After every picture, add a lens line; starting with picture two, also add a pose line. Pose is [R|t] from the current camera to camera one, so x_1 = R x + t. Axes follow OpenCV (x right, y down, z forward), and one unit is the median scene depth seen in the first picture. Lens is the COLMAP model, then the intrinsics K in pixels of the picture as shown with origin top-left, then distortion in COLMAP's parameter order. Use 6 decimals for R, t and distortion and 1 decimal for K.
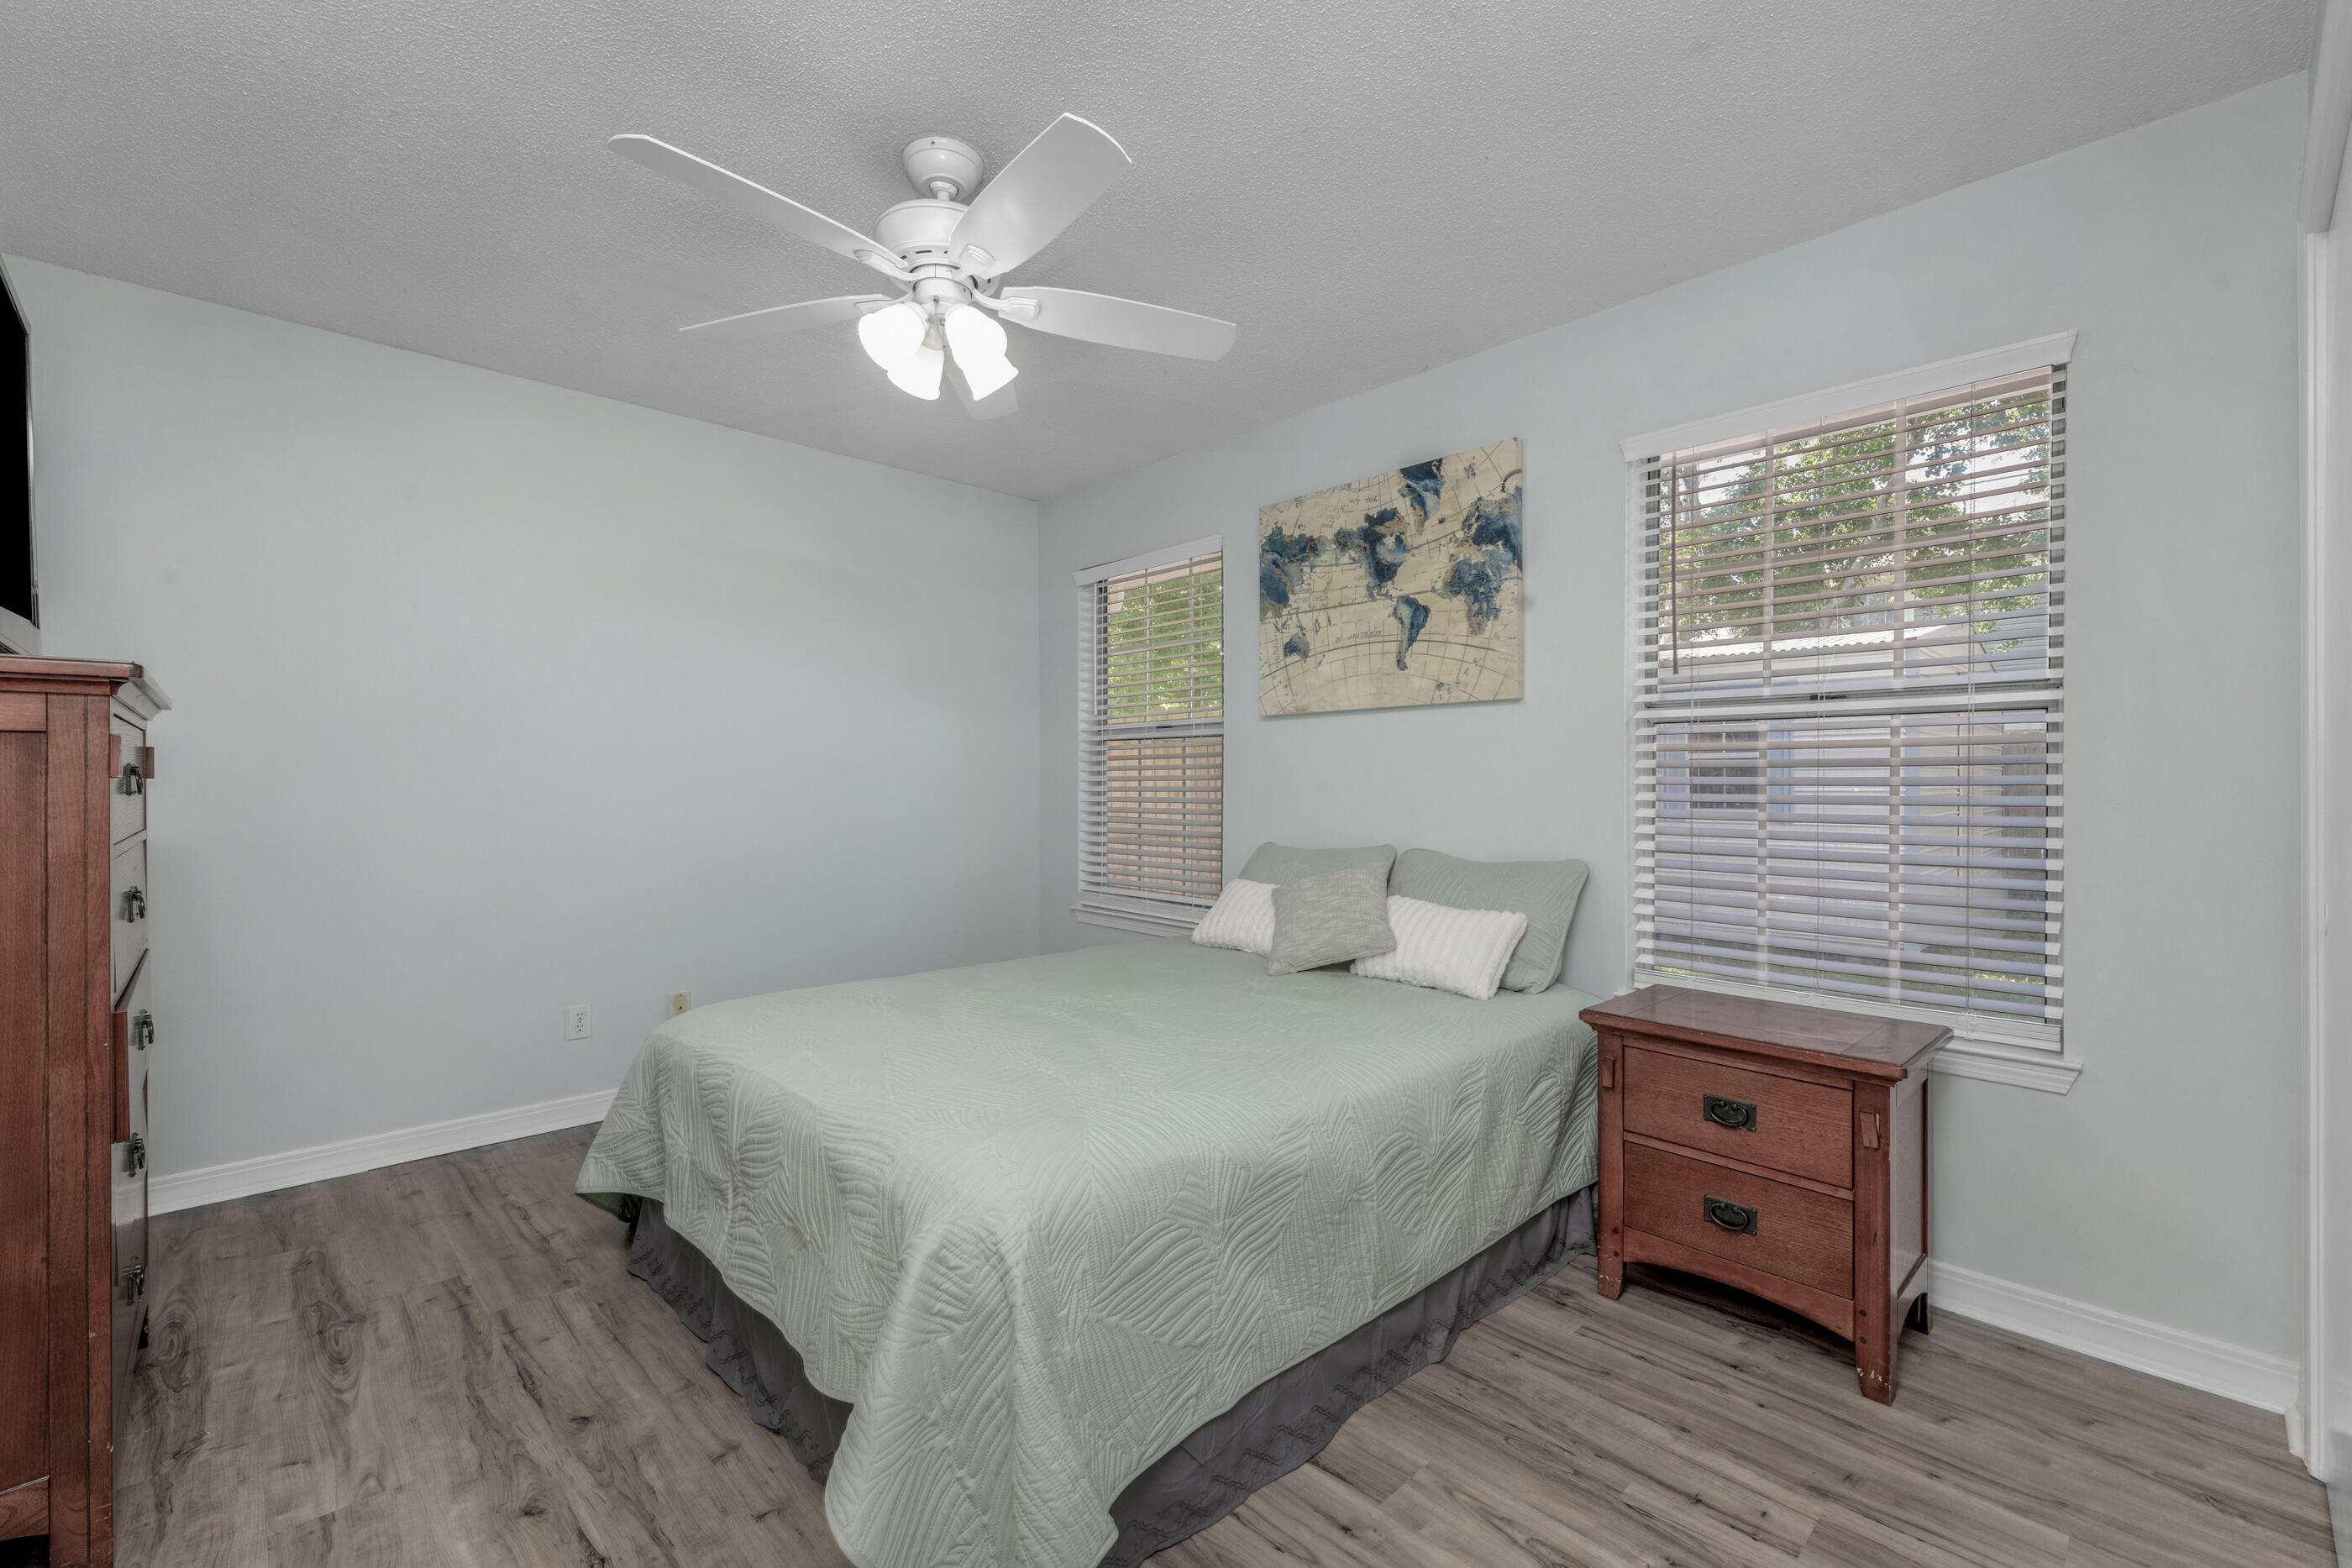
lens RADIAL K [[936.0, 0, 1134.5], [0, 936.0, 782.7], [0, 0, 1]] dist [0.008620, -0.000725]
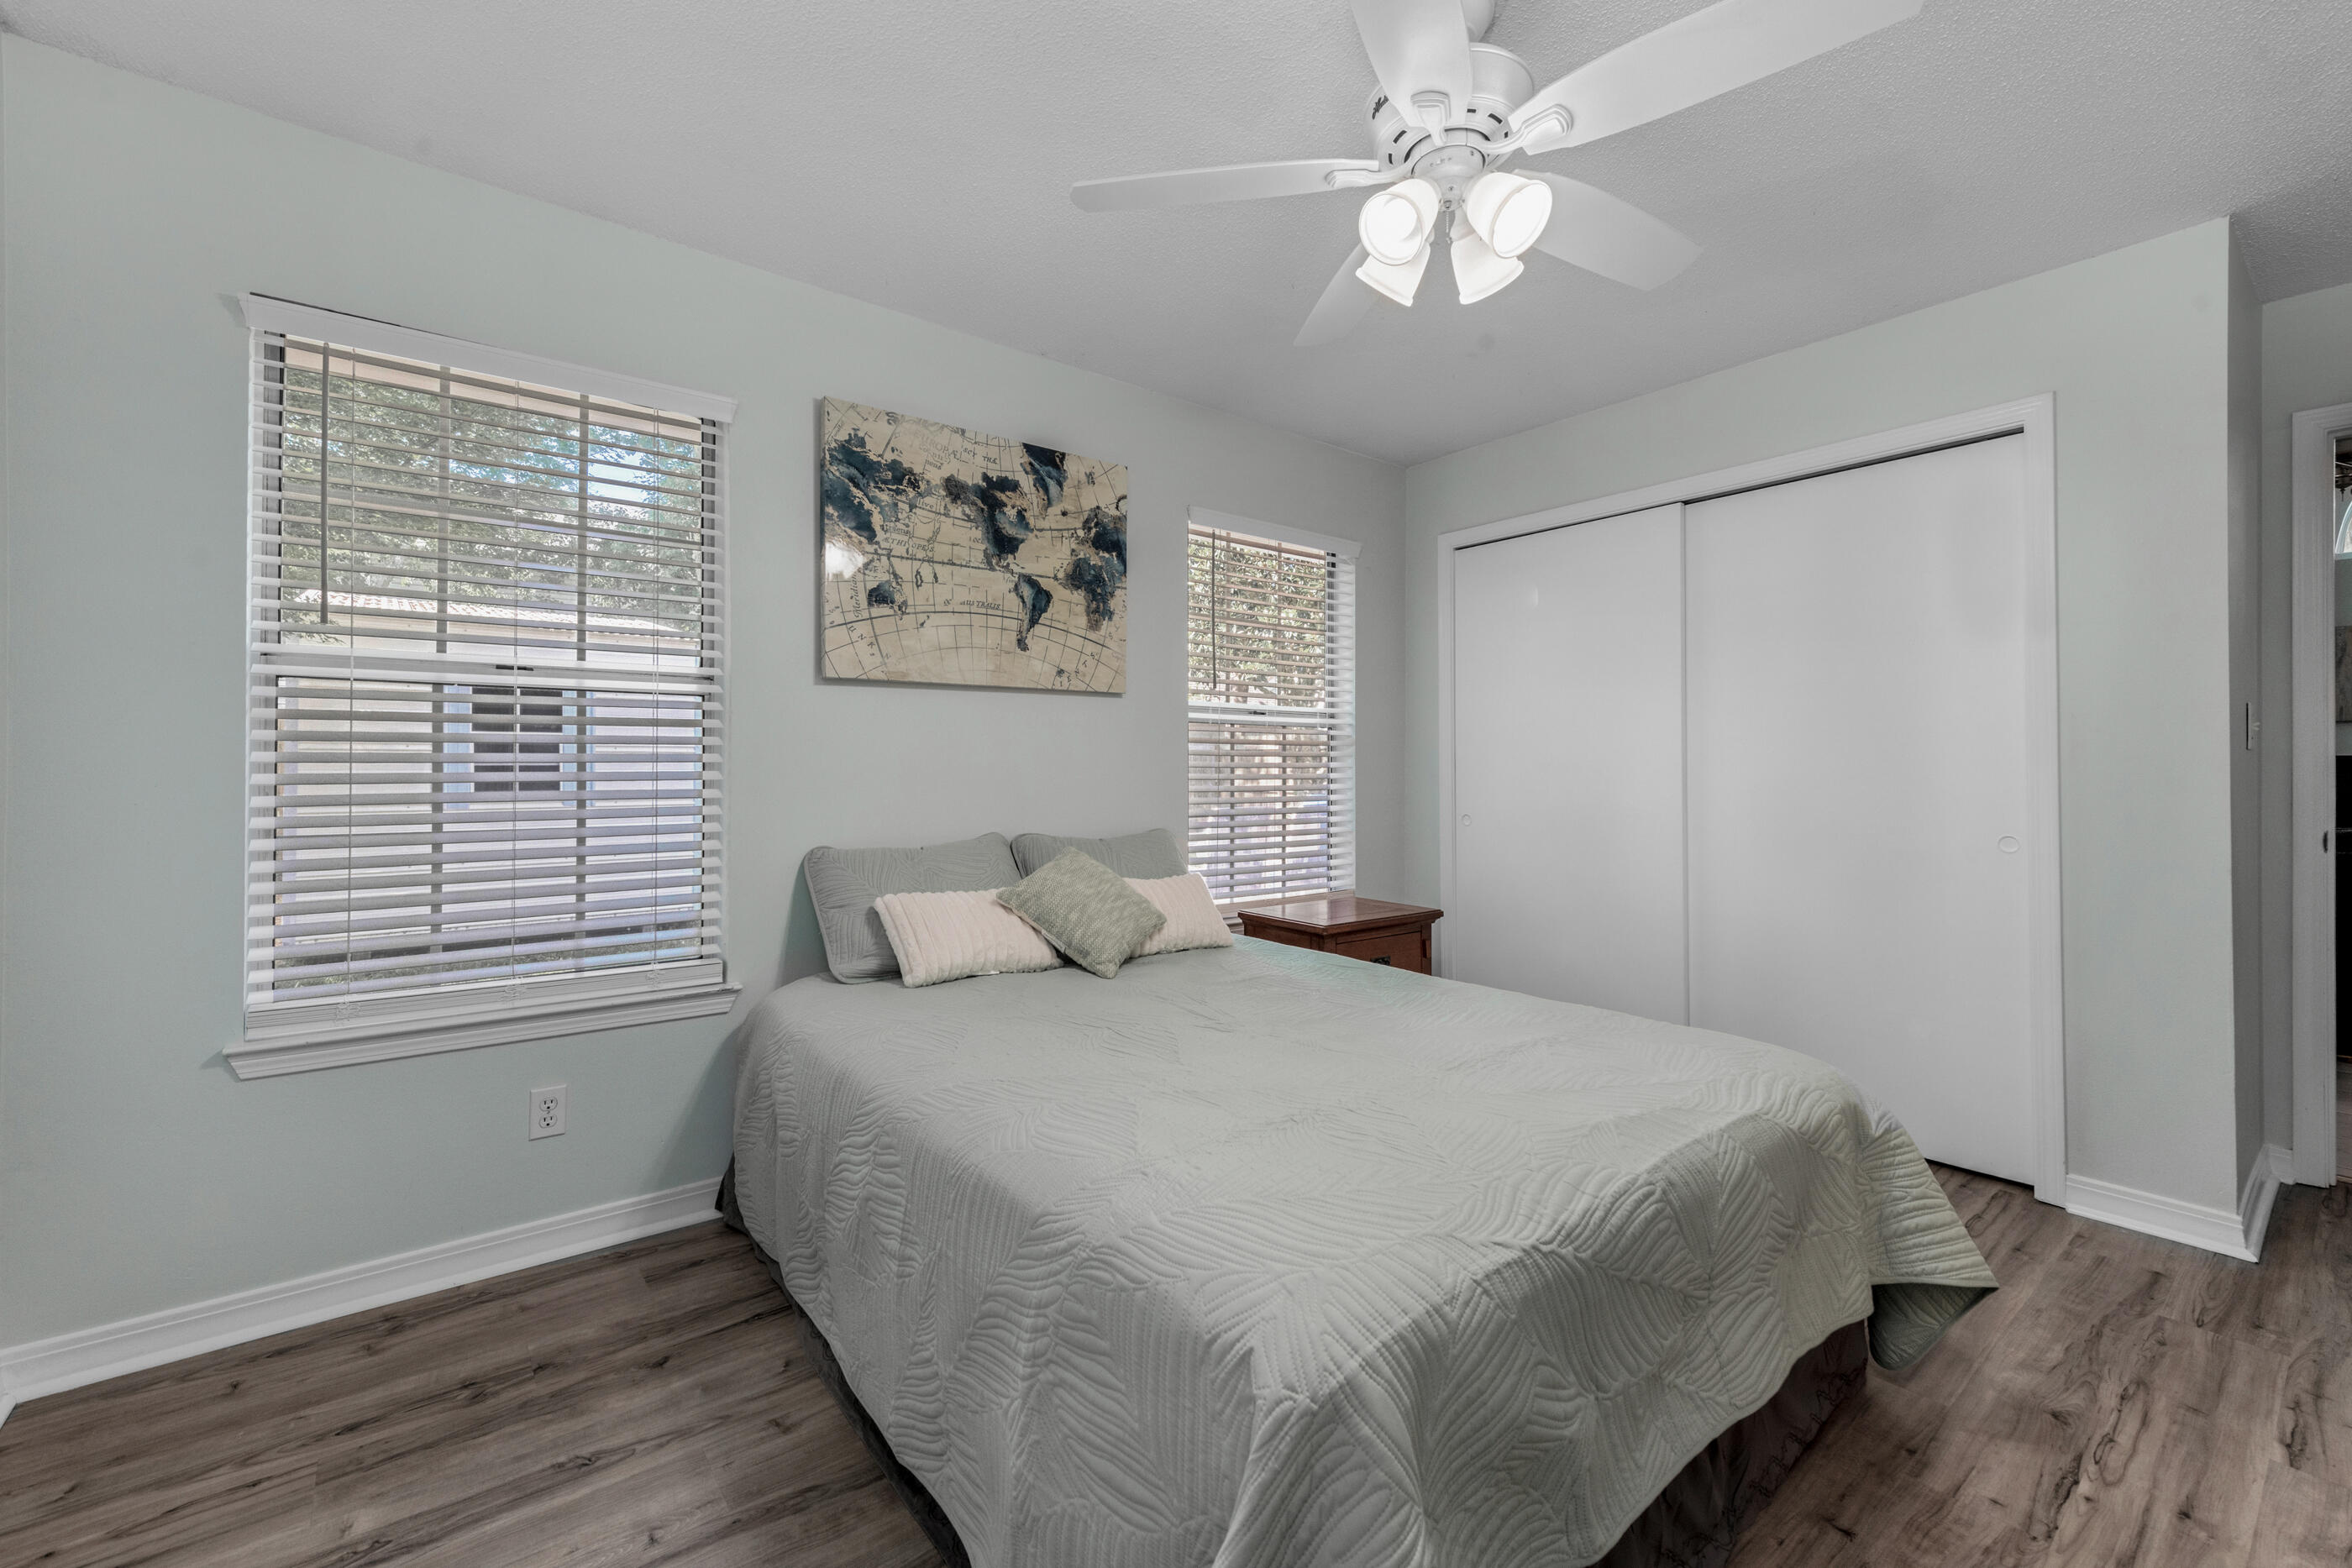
lens RADIAL K [[981.0, 0, 1153.5], [0, 981.0, 753.8], [0, 0, 1]] dist [0.011718, -0.000218]
pose [[0.094169, 0.010592, 0.995500, -0.714342], [-0.000426, 0.999944, -0.010599, -0.002903], [-0.995556, 0.000574, 0.094168, 0.775602]]
